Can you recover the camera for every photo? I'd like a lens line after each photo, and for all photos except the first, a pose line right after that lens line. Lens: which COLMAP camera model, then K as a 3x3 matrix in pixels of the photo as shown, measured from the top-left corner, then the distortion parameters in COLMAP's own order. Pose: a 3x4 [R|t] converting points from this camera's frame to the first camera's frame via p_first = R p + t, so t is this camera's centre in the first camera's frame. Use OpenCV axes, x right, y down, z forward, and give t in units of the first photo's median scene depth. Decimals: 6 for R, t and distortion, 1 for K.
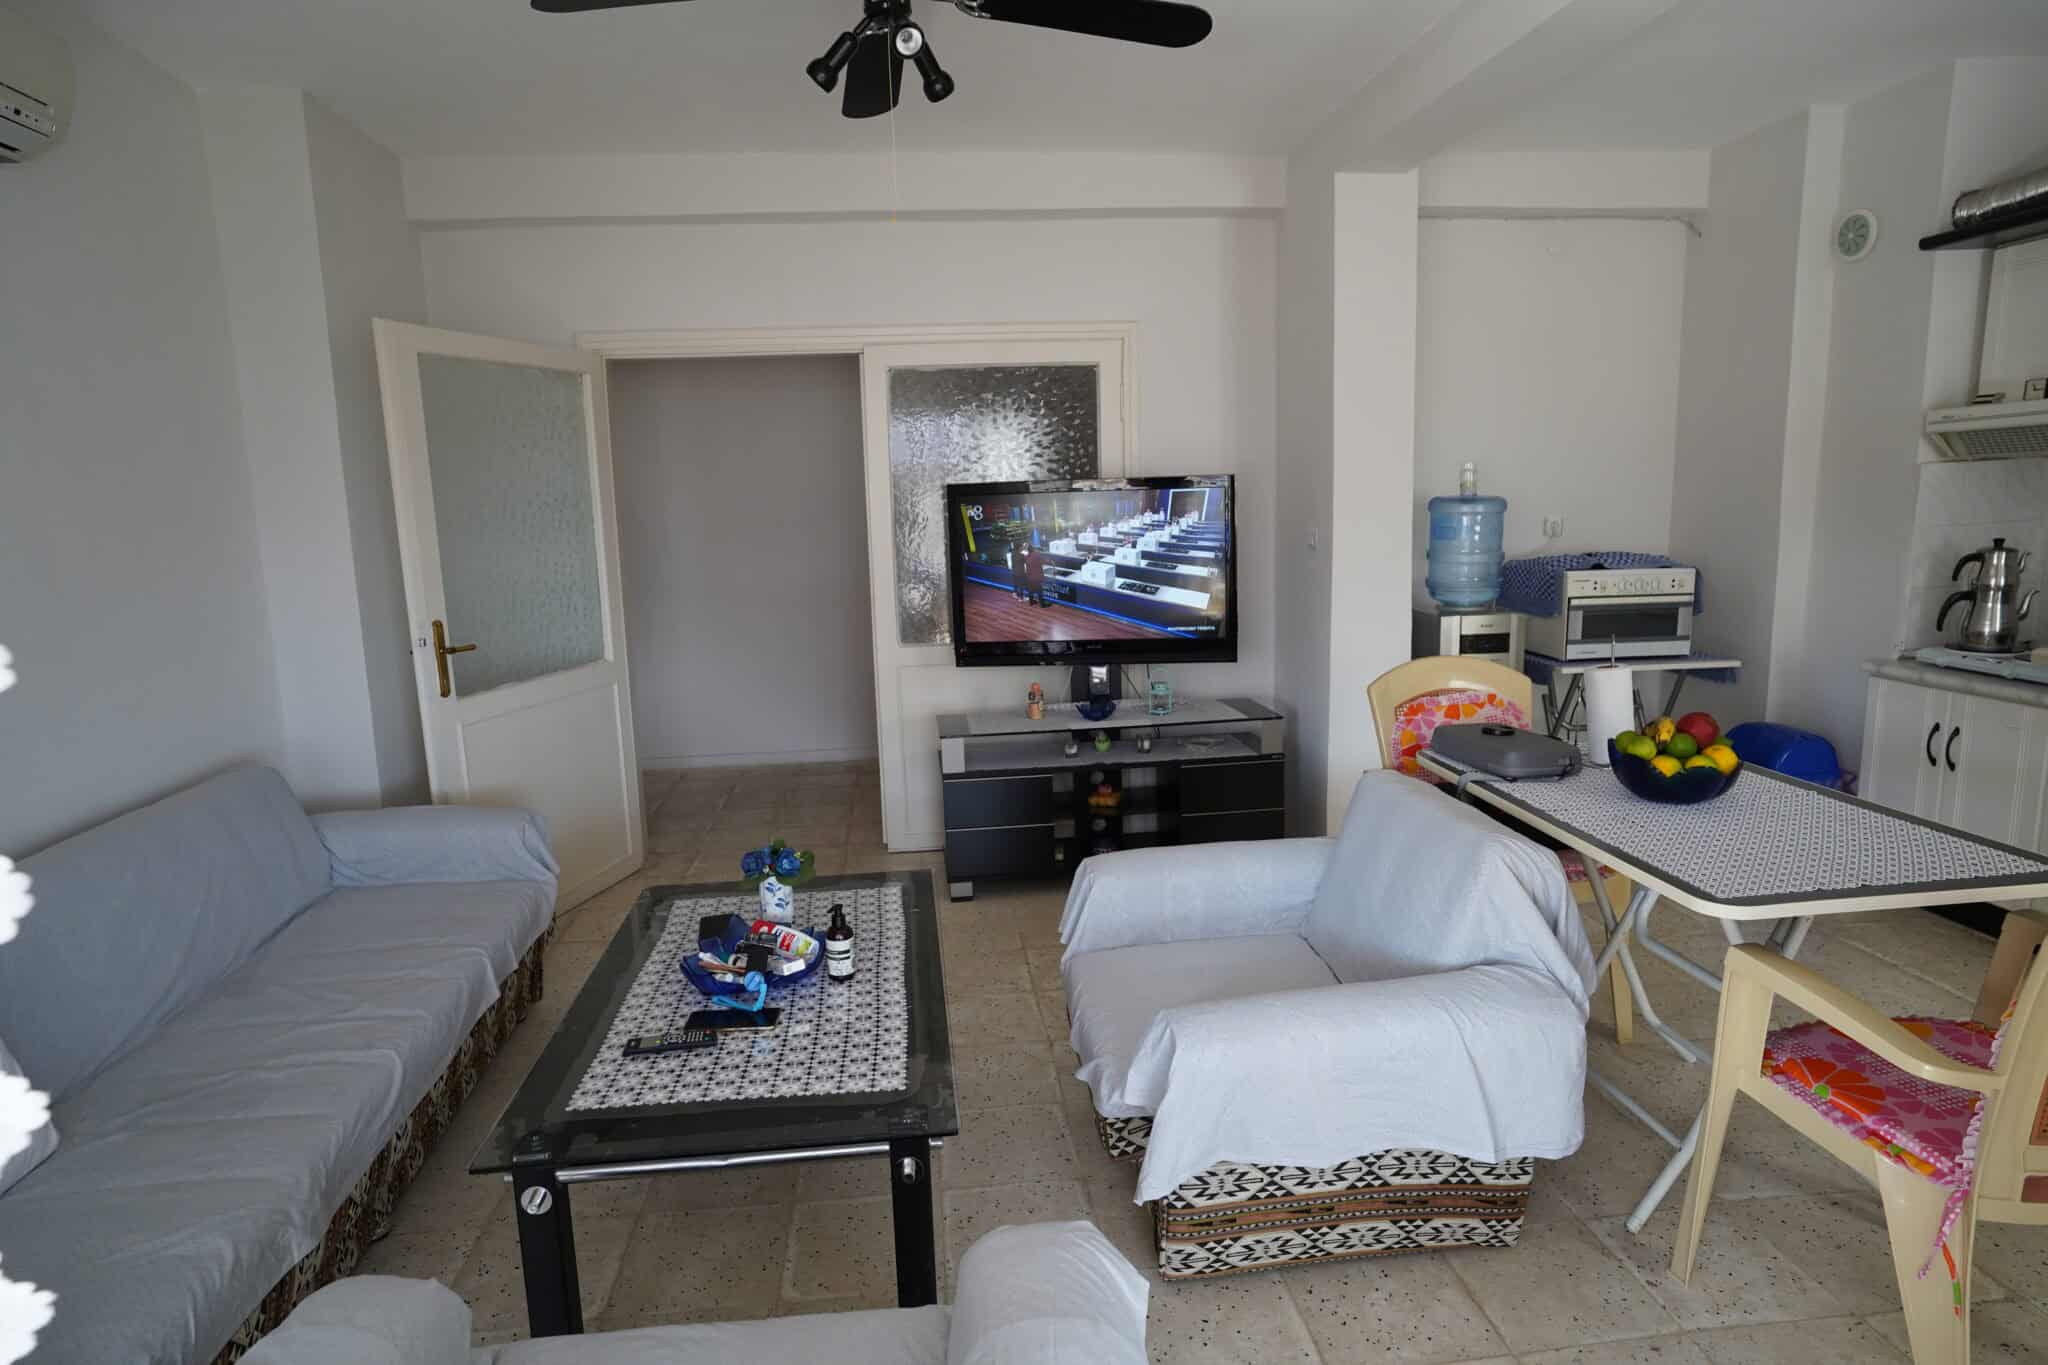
lens RADIAL K [[1143.2, 0, 1028.7], [0, 1143.2, 678.5], [0, 0, 1]] dist [-0.030663, 0.020527]
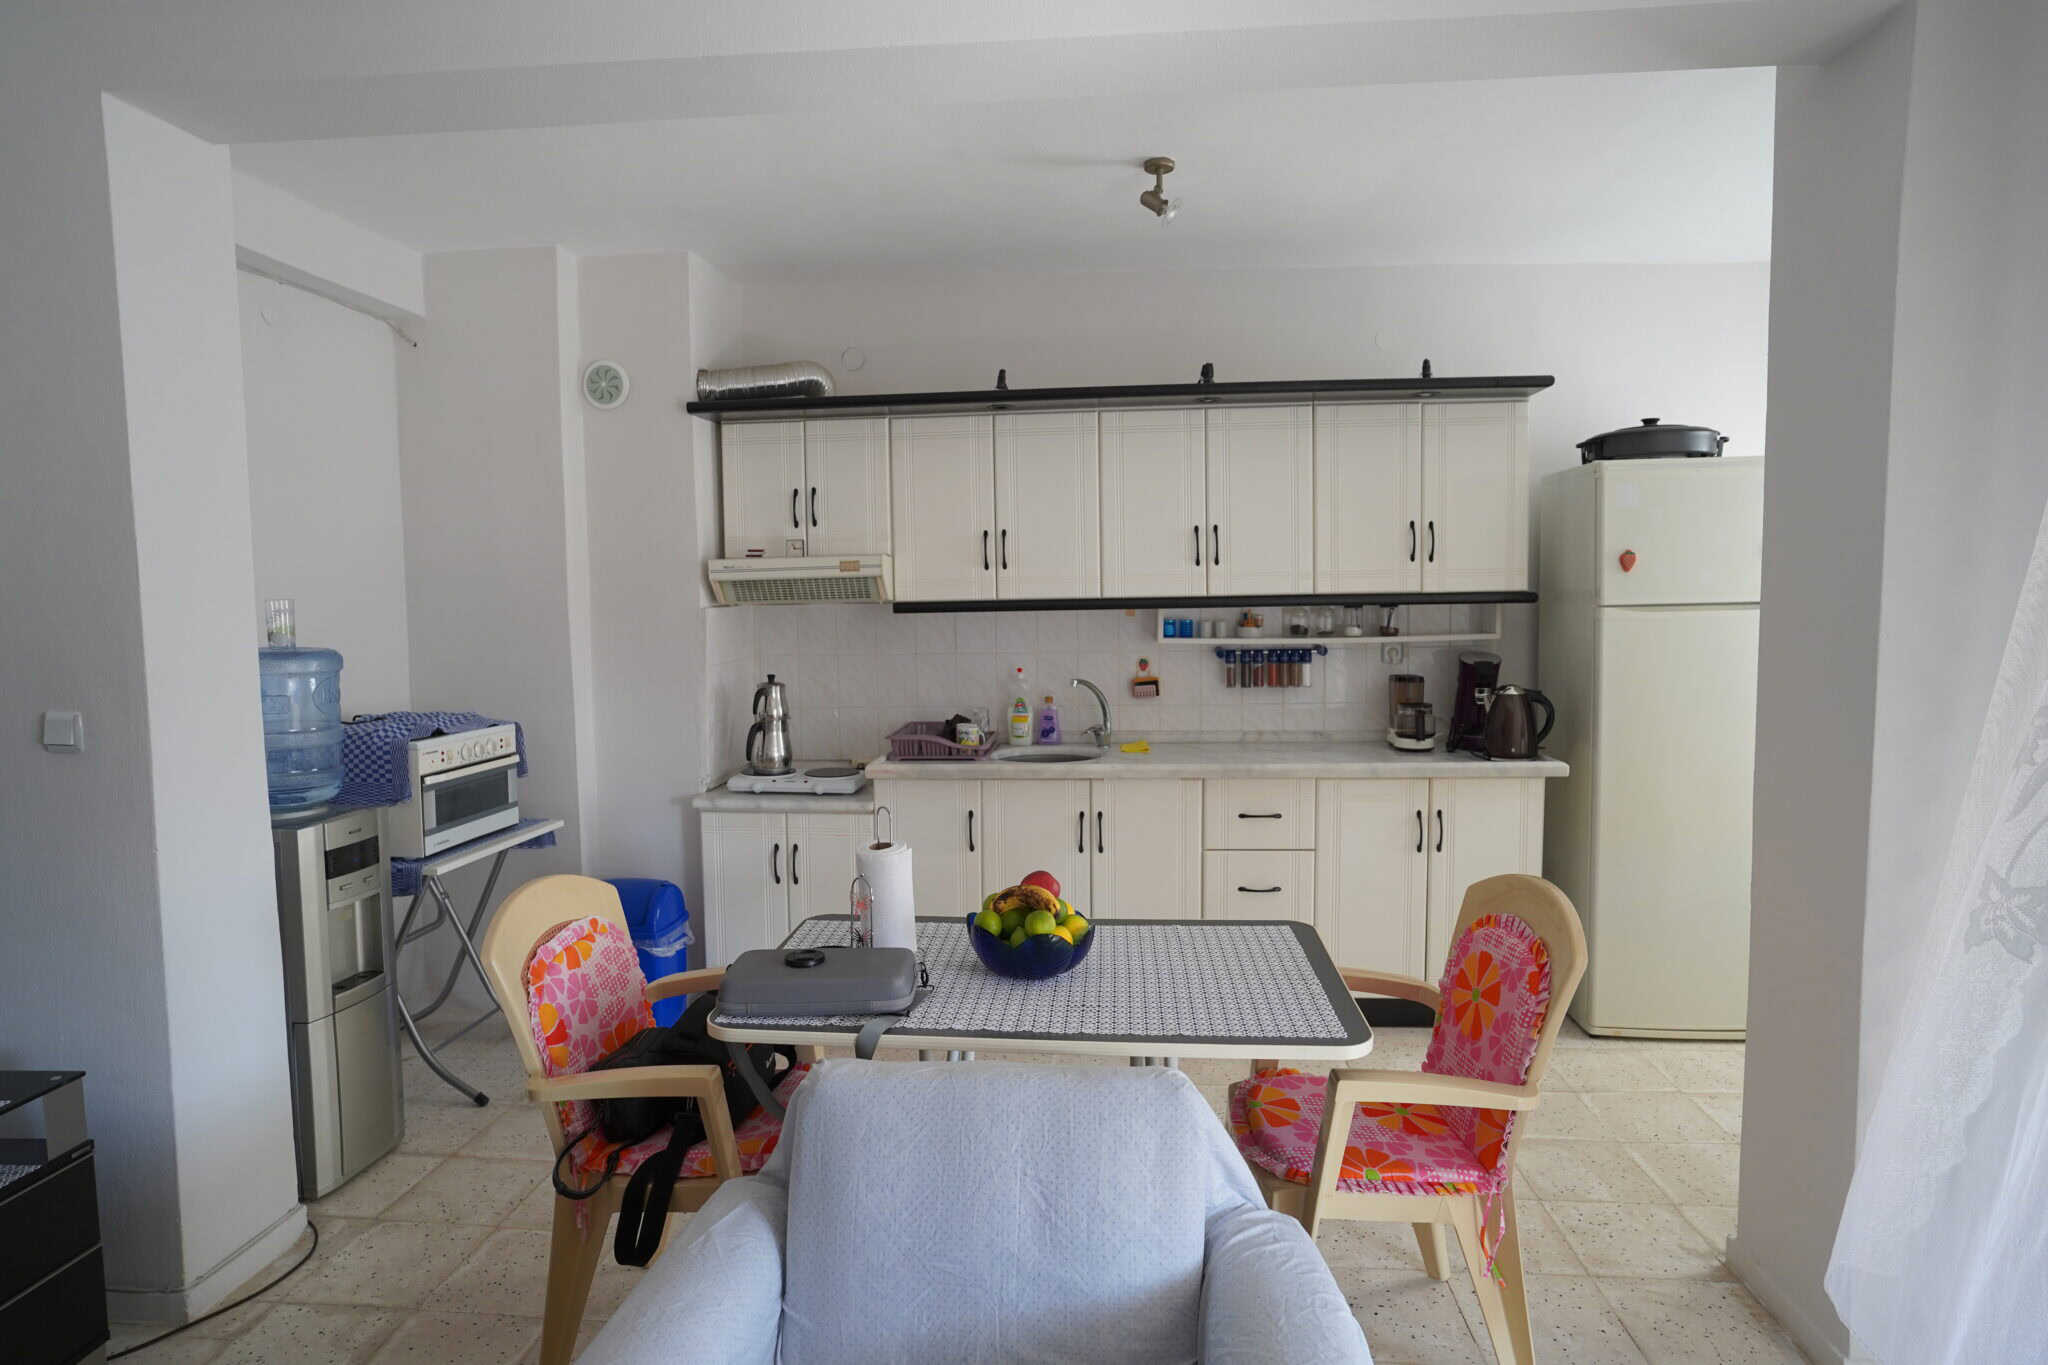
lens RADIAL K [[1143.2, 0, 1019.1], [0, 1143.2, 676.5], [0, 0, 1]] dist [-0.030663, 0.020527]
pose [[0.201553, -0.044645, 0.978460, -0.203548], [0.162576, 0.986629, 0.011529, -0.087327], [-0.965891, 0.156750, 0.206117, 0.478984]]
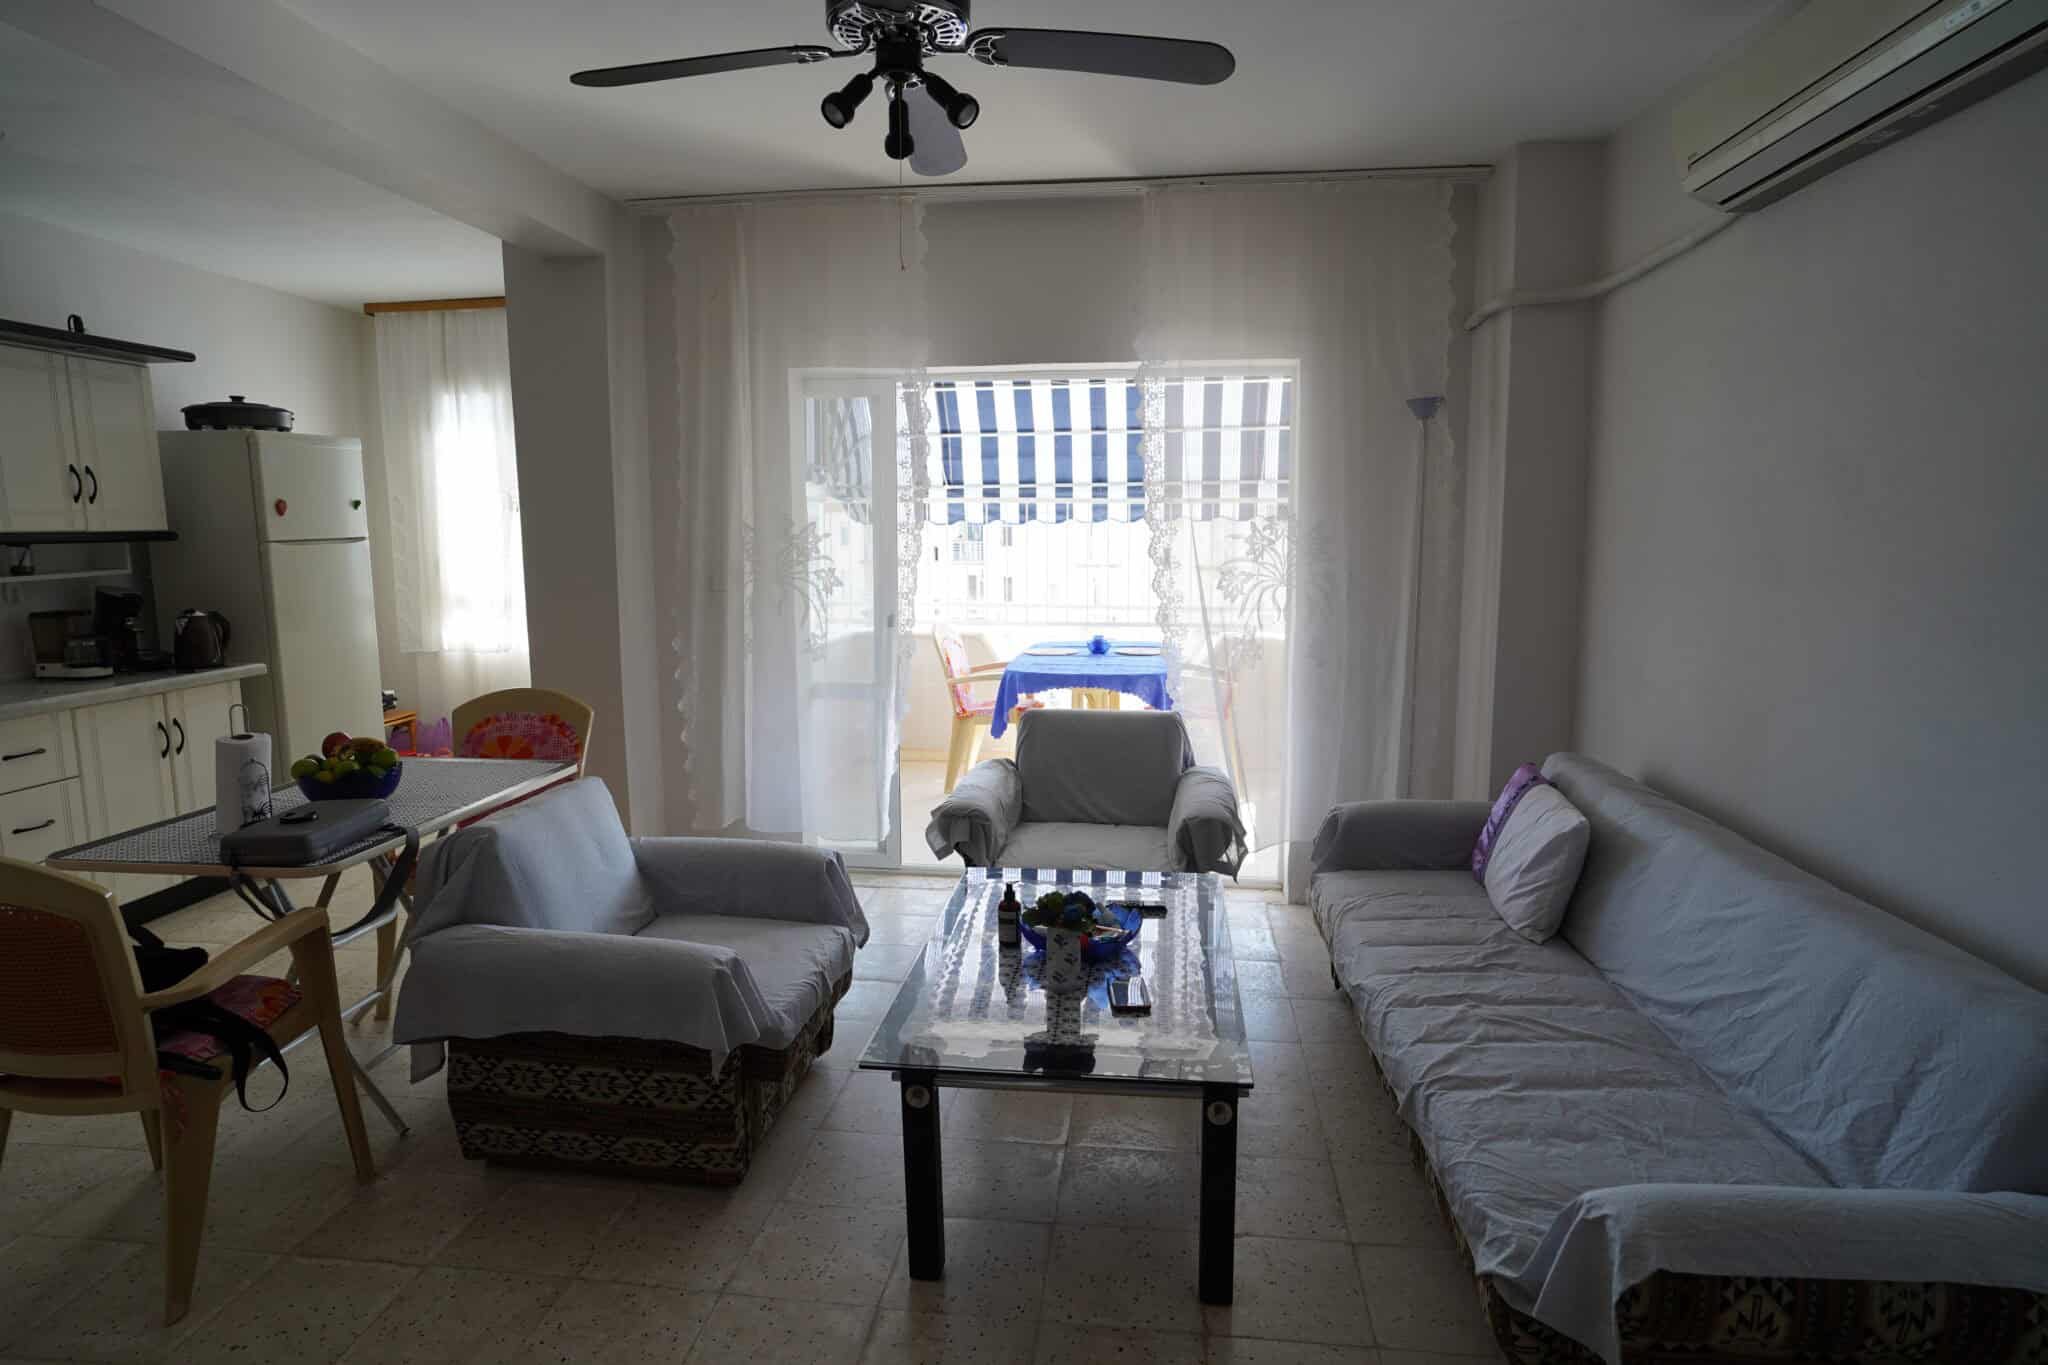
lens RADIAL K [[1143.2, 0, 1030.2], [0, 1143.2, 680.4], [0, 0, 1]] dist [-0.030663, 0.020527]
pose [[-0.971040, 0.004260, 0.238877, -0.241285], [0.073803, 0.956289, 0.282957, -0.138593], [-0.227230, 0.292392, -0.928910, 0.810625]]
